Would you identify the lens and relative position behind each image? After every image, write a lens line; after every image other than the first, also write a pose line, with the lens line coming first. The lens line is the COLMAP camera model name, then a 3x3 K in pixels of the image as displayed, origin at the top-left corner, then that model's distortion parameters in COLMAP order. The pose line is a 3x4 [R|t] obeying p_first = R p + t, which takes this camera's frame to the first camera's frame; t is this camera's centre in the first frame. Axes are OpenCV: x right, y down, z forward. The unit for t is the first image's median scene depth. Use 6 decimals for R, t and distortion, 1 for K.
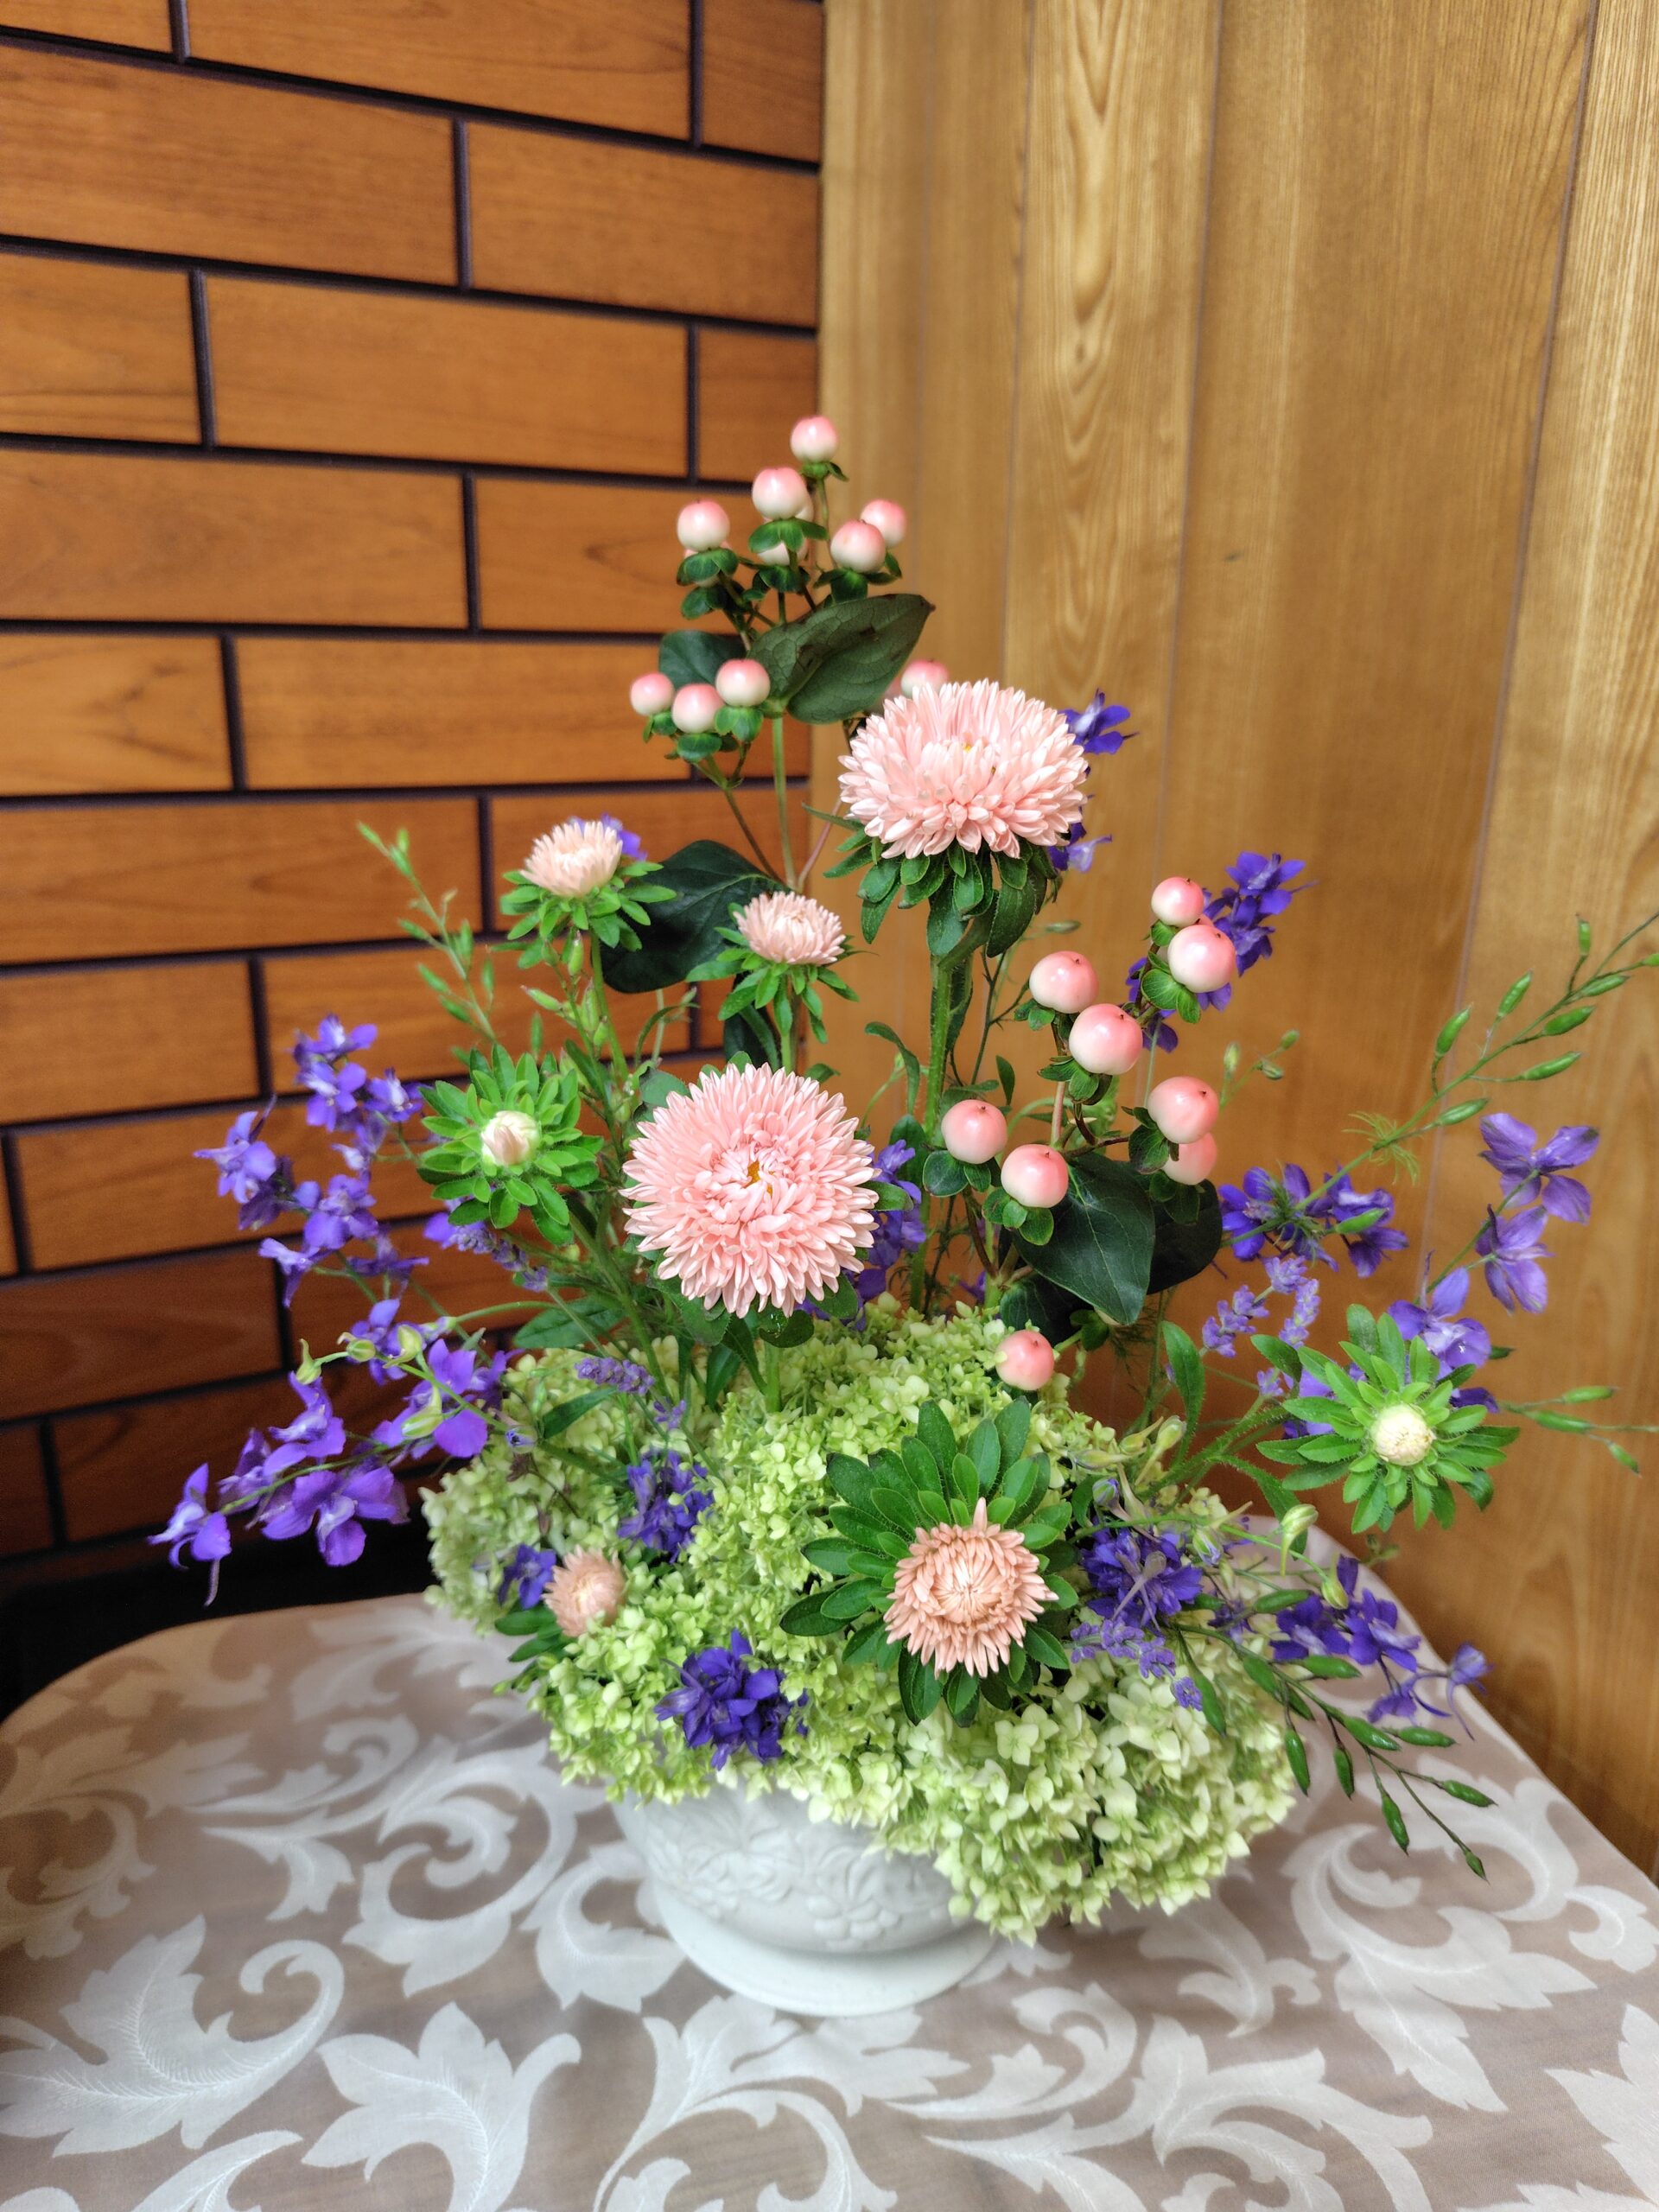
lens RADIAL K [[1516.7, 0, 831.5], [0, 1516.7, 1098.6], [0, 0, 1]] dist [-0.009083, -0.017321]
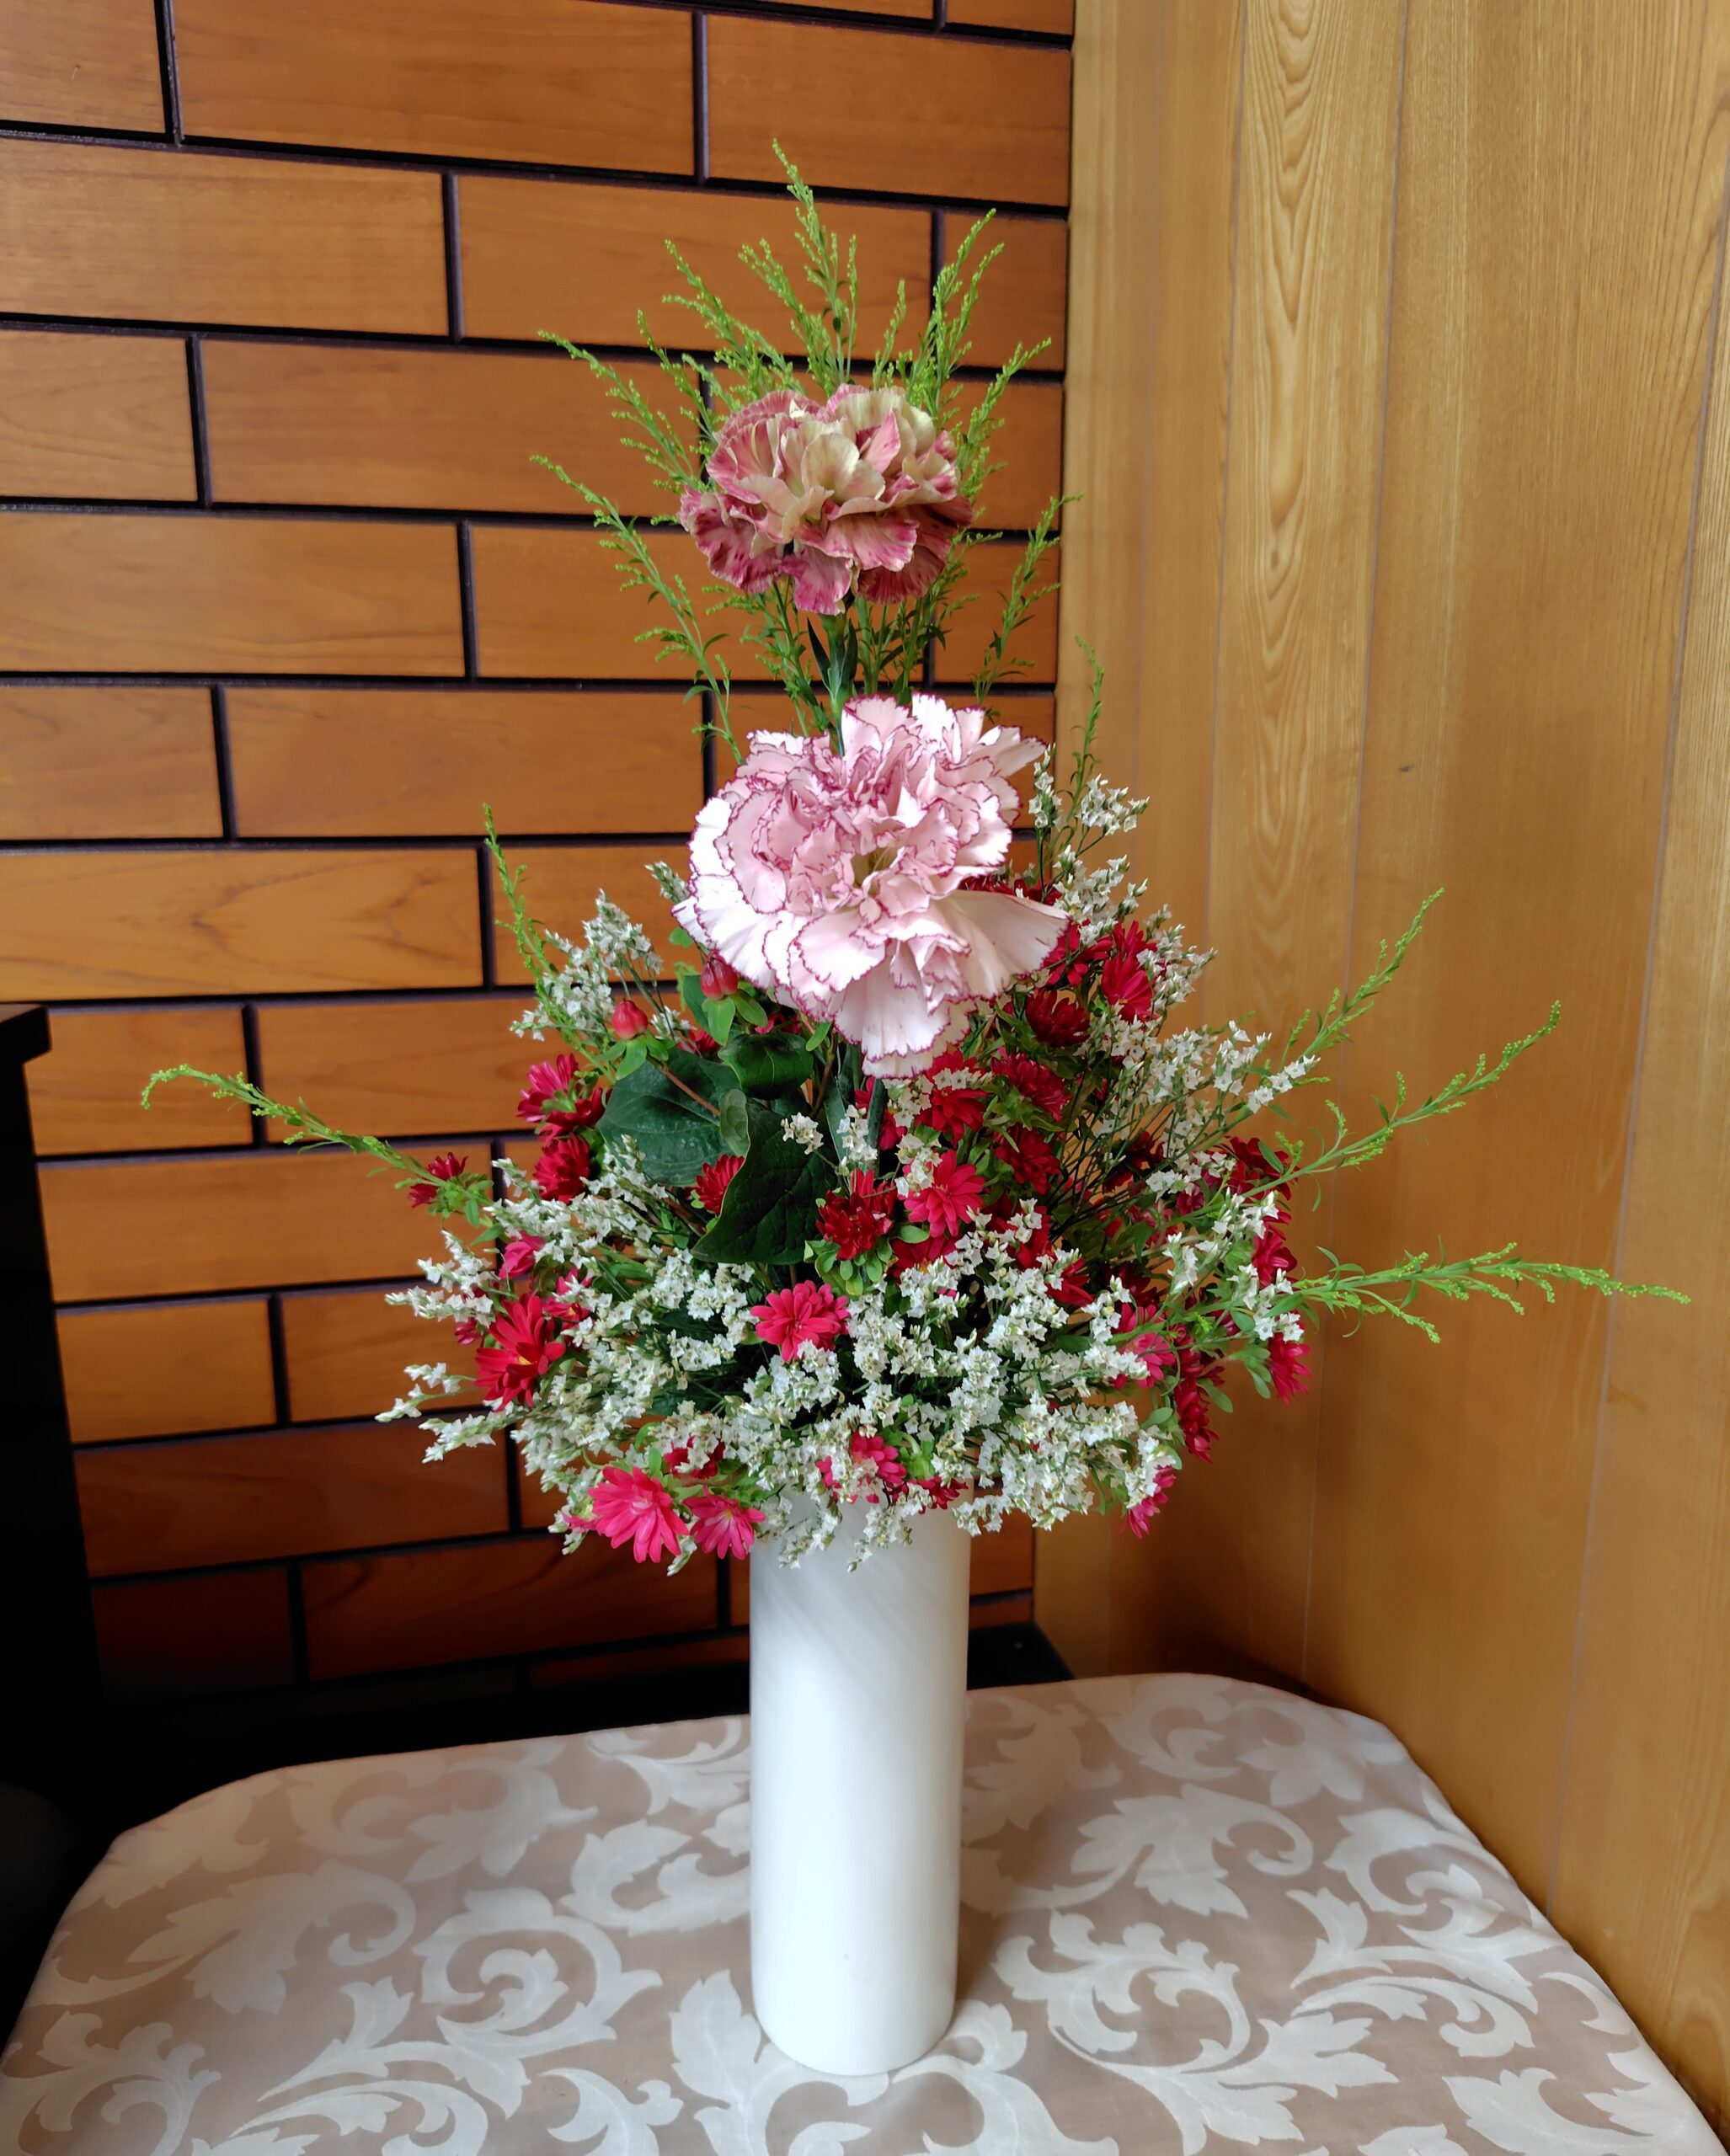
lens RADIAL K [[1584.7, 0, 855.3], [0, 1584.7, 1149.7], [0, 0, 1]] dist [-0.013219, -0.003759]
pose [[0.971192, 0.031712, -0.236180, 0.149114], [-0.047187, 0.997073, -0.060158, -0.037230], [0.233581, 0.069570, 0.969845, -0.025755]]
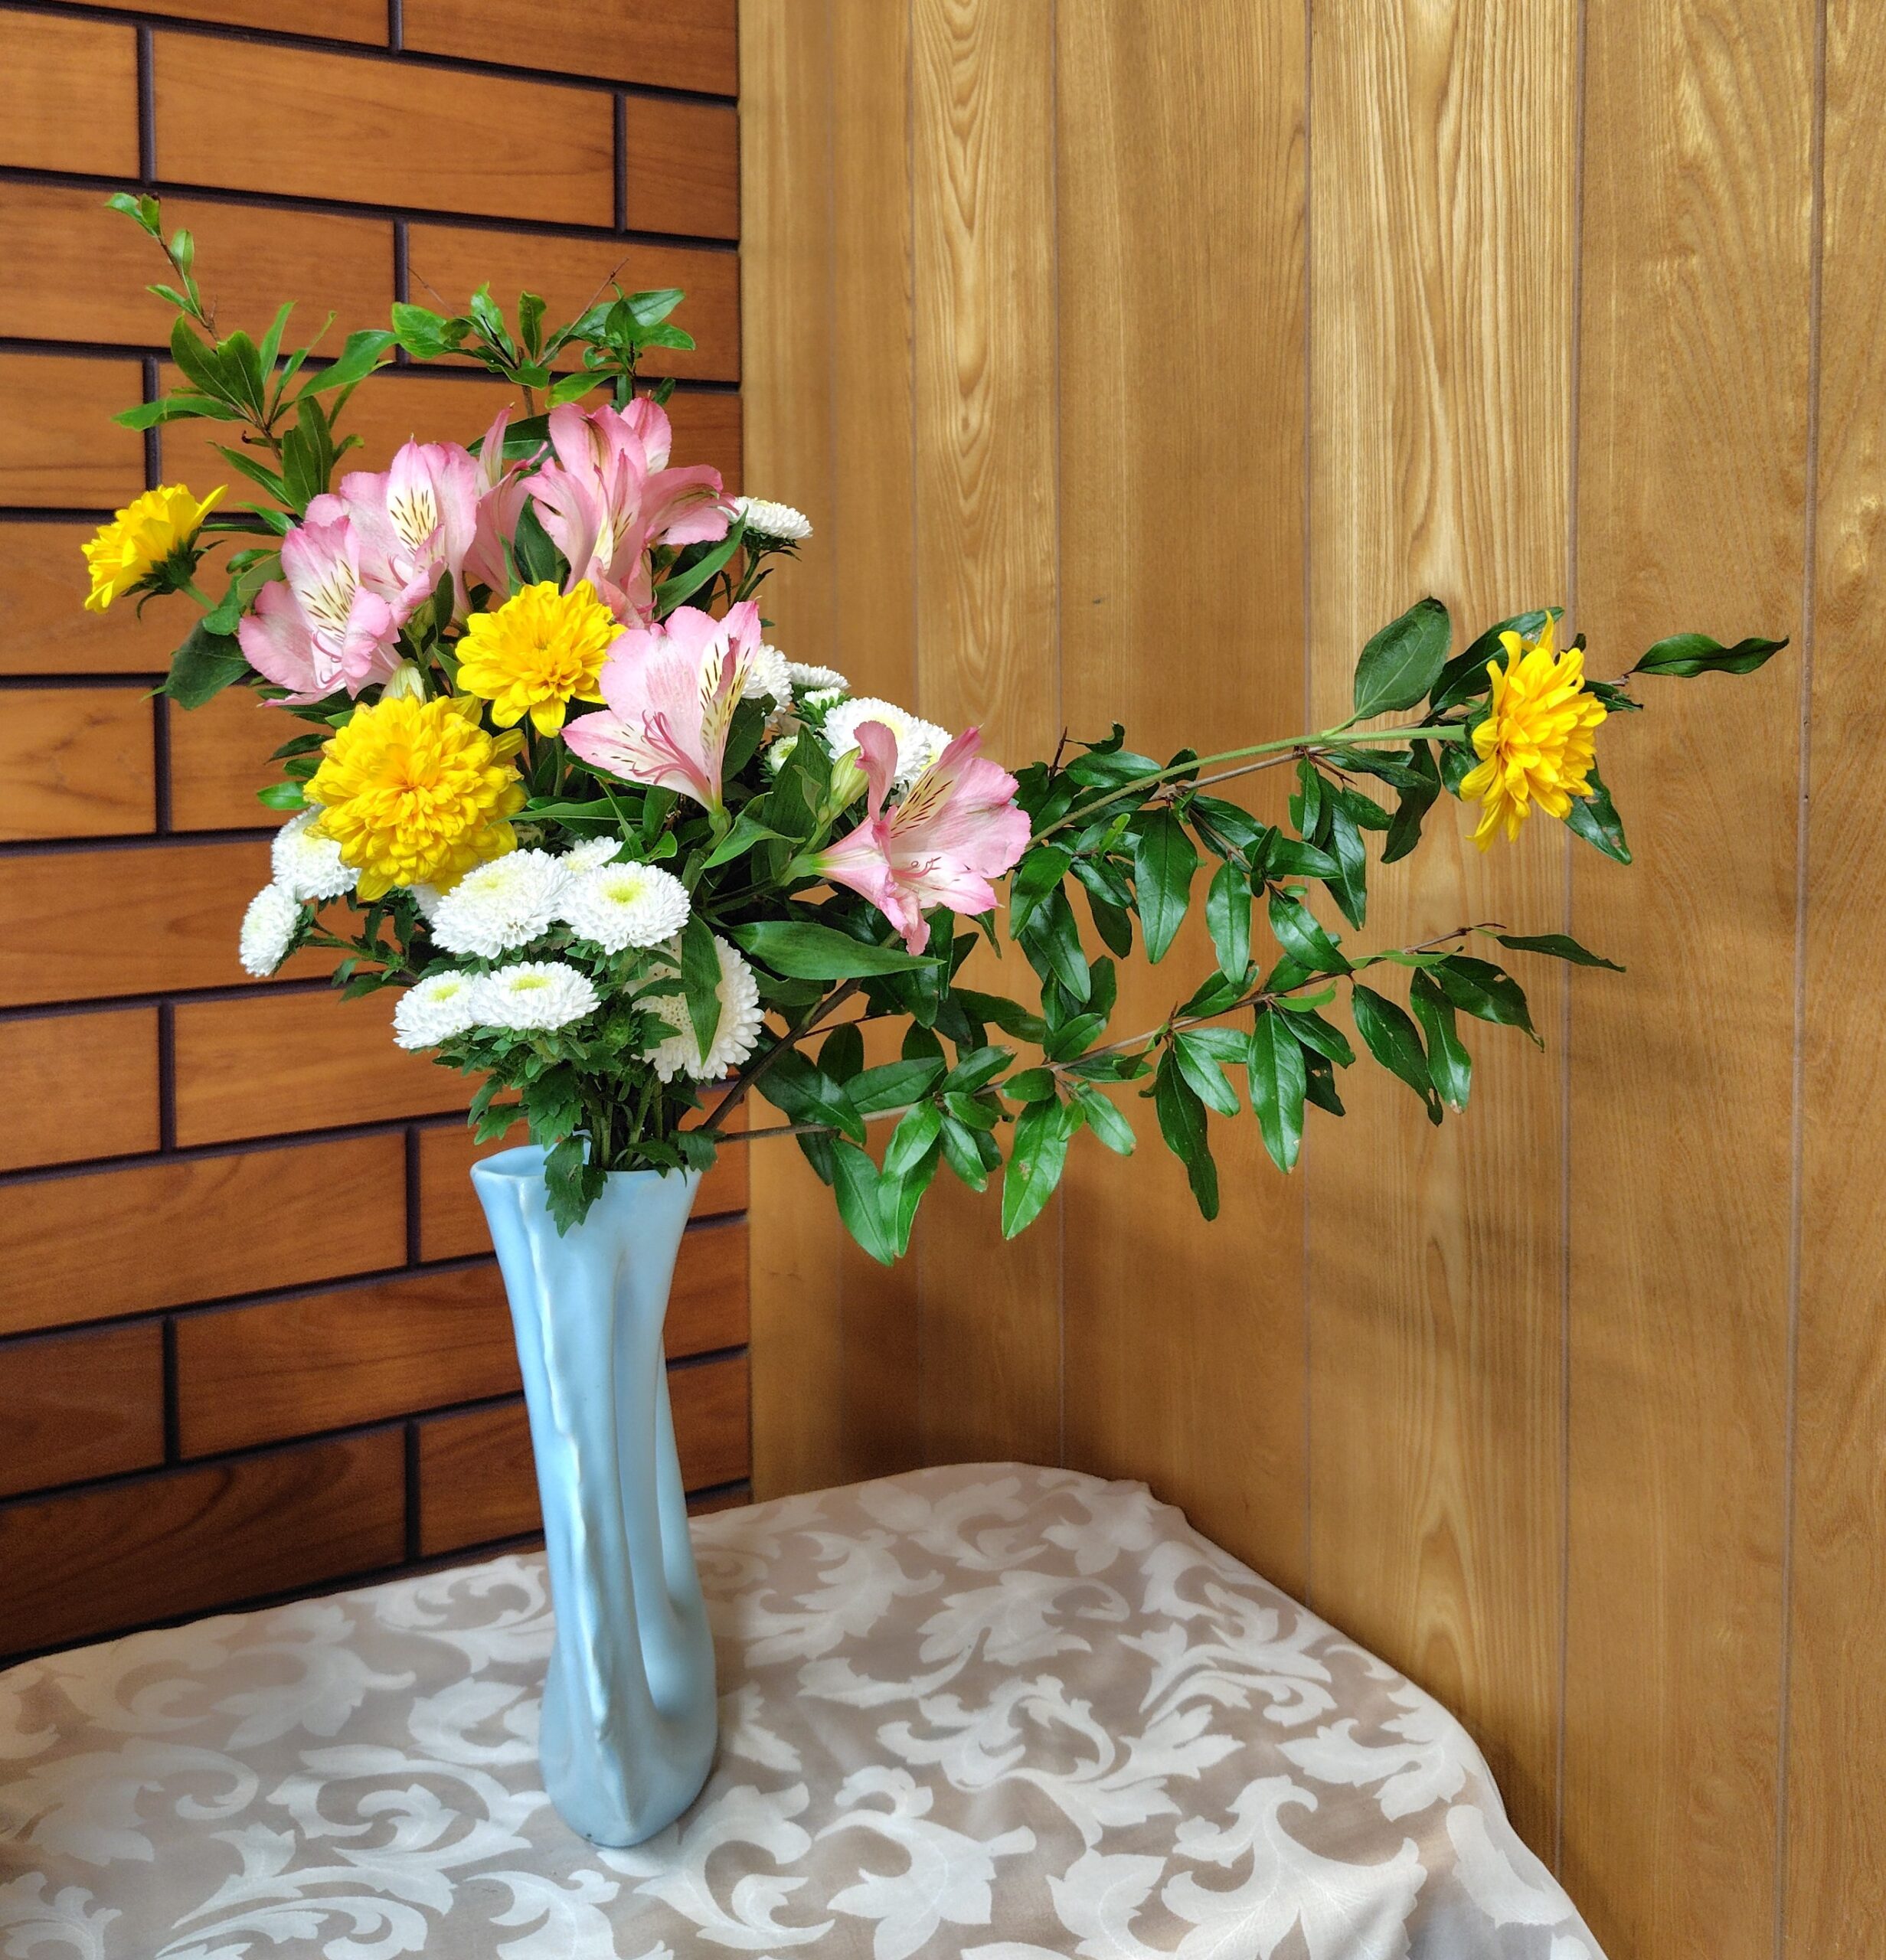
lens RADIAL K [[1966.2, 0, 925.4], [0, 1966.2, 736.2], [0, 0, 1]] dist [-0.006776, 0.000000]
pose [[0.998295, -0.028860, 0.050733, 0.053269], [0.039985, 0.971355, -0.234246, 0.064694], [-0.042520, 0.235875, 0.970853, -0.333453]]
